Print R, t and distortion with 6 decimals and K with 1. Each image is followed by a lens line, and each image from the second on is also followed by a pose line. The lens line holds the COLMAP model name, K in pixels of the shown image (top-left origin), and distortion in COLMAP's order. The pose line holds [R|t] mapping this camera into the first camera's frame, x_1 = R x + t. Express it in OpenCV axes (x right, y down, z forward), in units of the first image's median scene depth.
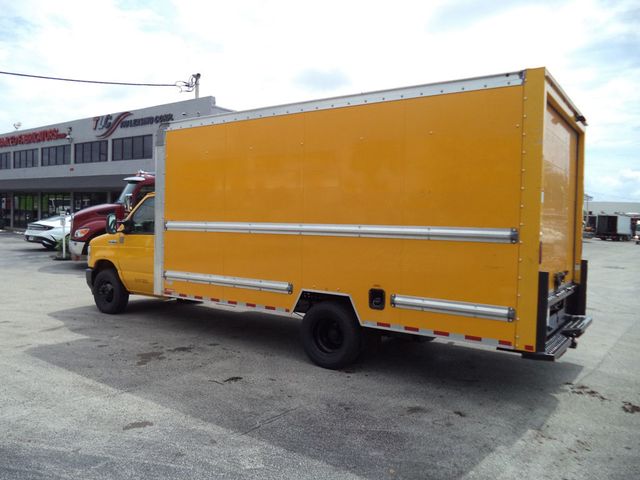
lens RADIAL K [[510.9, 0, 319.2], [0, 510.9, 242.7], [0, 0, 1]] dist [-0.015759, -0.012387]
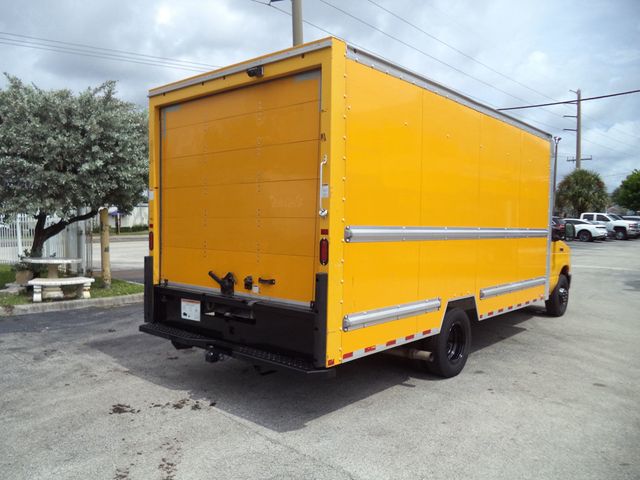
lens RADIAL K [[520.8, 0, 327.3], [0, 520.8, 238.5], [0, 0, 1]] dist [0.003914, -0.000355]
pose [[-0.099474, 0.005344, -0.995026, 1.428283], [-0.054161, 0.998474, 0.010777, -0.019522], [0.993565, 0.054964, -0.099033, 1.347239]]
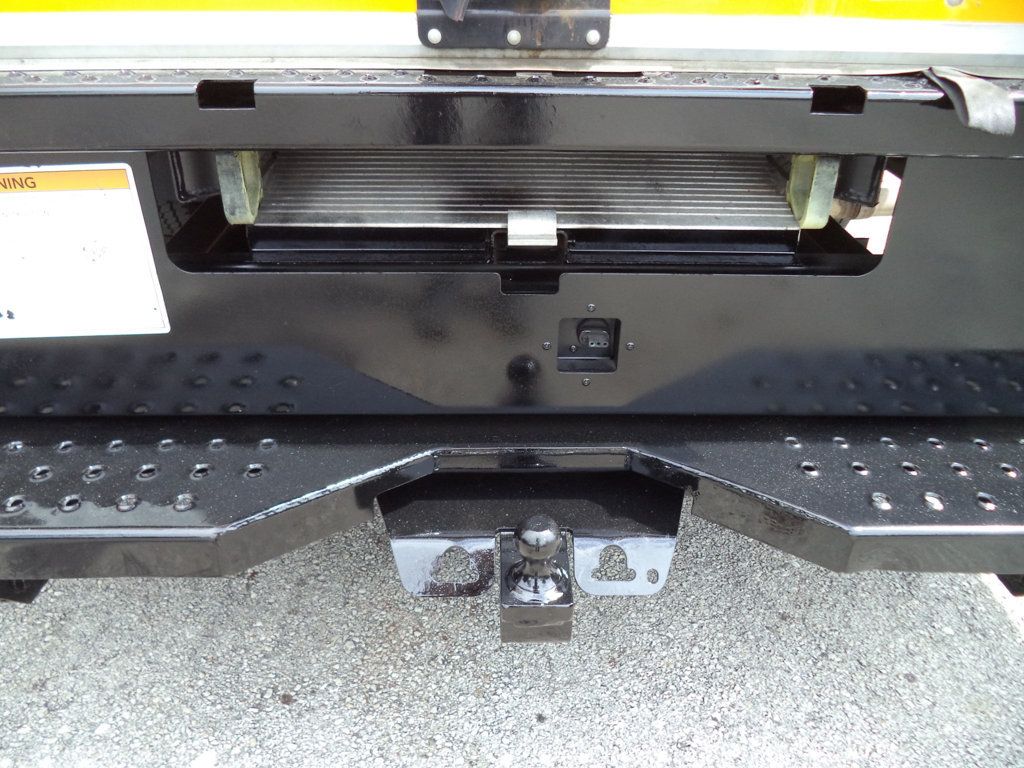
lens RADIAL K [[829.5, 0, 531.1], [0, 829.5, 382.7], [0, 0, 1]] dist [-0.013745, -0.015616]
pose [[0.608776, 0.387238, -0.692415, 0.641619], [-0.033237, 0.884465, 0.465421, 0.083686], [0.792646, -0.260323, 0.551312, 0.972896]]
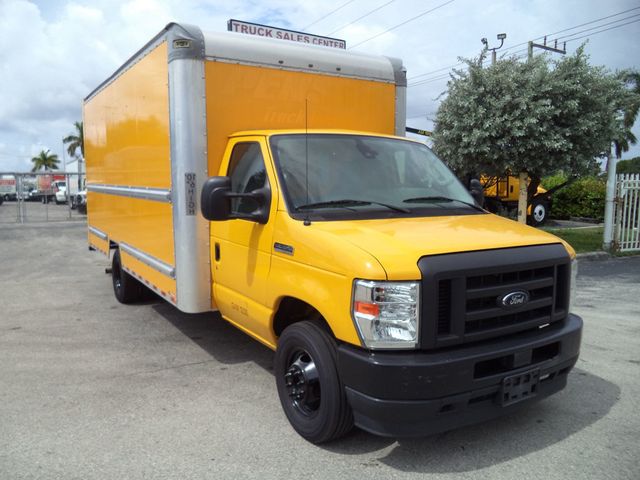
lens RADIAL K [[516.9, 0, 320.0], [0, 516.9, 240.0], [0, 0, 1]] dist [-0.026935, -0.004671]
pose [[-0.919322, -0.074981, 0.386296, -0.745968], [-0.017250, 0.988413, 0.150802, -0.115682], [-0.393128, 0.131972, -0.909964, 2.560834]]
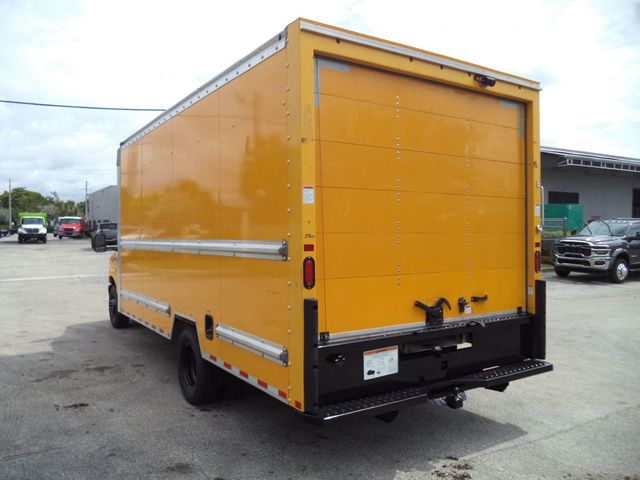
lens RADIAL K [[507.4, 0, 323.0], [0, 507.4, 241.4], [0, 0, 1]] dist [-0.019654, -0.004991]
pose [[0.930356, -0.024482, -0.365839, 0.628105], [0.013035, 0.999346, -0.033727, -0.001064], [0.366425, 0.026610, 0.930067, 0.295251]]
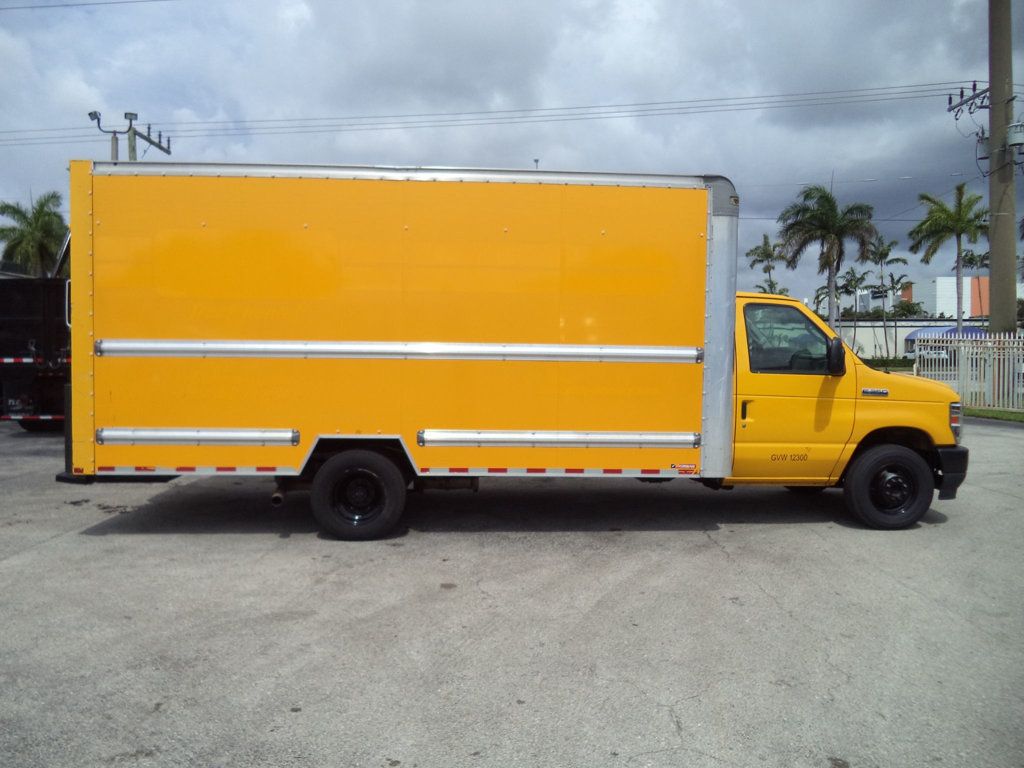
lens RADIAL K [[825.7, 0, 499.9], [0, 825.7, 382.1], [0, 0, 1]] dist [0.003872, -0.059989]
pose [[-0.800525, -0.005580, -0.599274, 0.900854], [-0.046732, 0.997493, 0.053137, -0.064503], [0.597475, 0.070543, -0.798779, 2.705482]]
